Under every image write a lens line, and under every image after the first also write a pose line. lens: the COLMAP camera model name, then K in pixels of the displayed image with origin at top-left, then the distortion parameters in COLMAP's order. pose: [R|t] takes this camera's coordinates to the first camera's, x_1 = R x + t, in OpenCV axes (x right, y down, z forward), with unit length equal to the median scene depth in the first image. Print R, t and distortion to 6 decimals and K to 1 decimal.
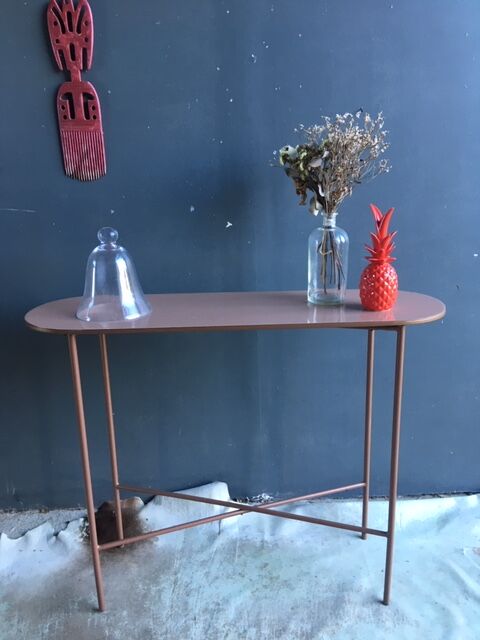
lens RADIAL K [[545.1, 0, 239.6], [0, 545.1, 315.6], [0, 0, 1]] dist [0.115381, -0.175654]
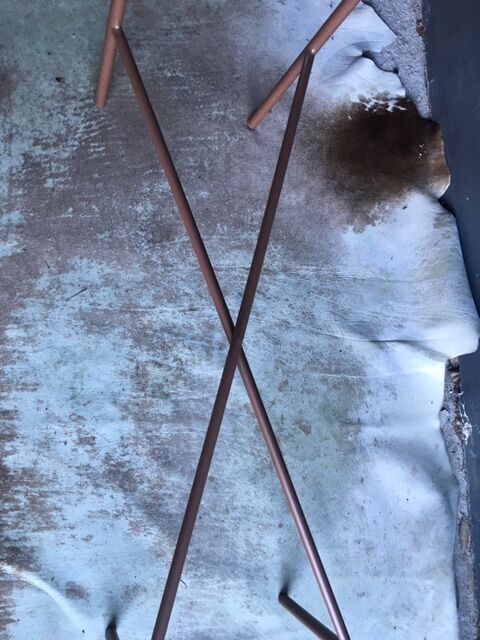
lens RADIAL K [[545.1, 0, 239.5], [0, 545.1, 321.9], [0, 0, 1]] dist [0.115381, -0.175654]
pose [[0.026228, 0.995339, -0.092798, -0.010665], [-0.583228, 0.090629, 0.807237, 0.039728], [0.811885, 0.032951, 0.582887, 0.626606]]
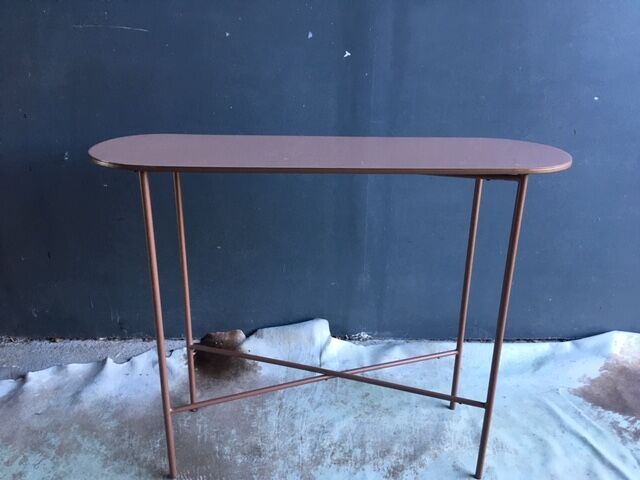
lens RADIAL K [[545.1, 0, 316.5], [0, 545.1, 236.1], [0, 0, 1]] dist [0.115381, -0.175654]
pose [[0.999038, 0.042077, 0.012381, -0.072562], [-0.043048, 0.994738, 0.092967, 0.063249], [-0.008404, -0.093411, 0.995592, 0.004382]]
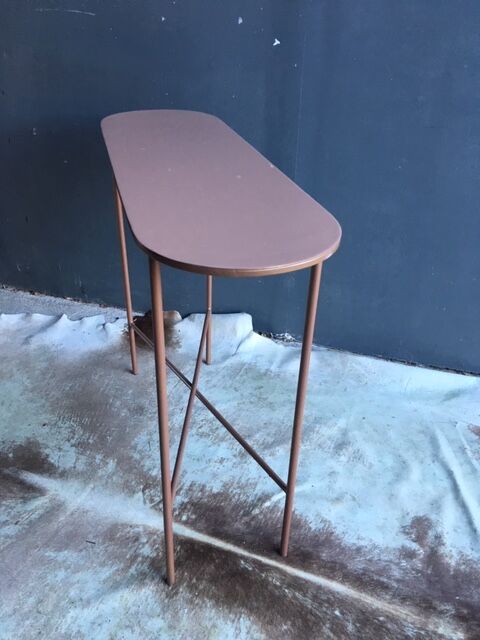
lens RADIAL K [[545.1, 0, 237.1], [0, 545.1, 318.8], [0, 0, 1]] dist [0.115381, -0.175654]
pose [[0.942865, 0.207436, -0.260723, 0.257466], [-0.138543, 0.955777, 0.259416, 0.045977], [0.303005, -0.208473, 0.929907, 0.008154]]
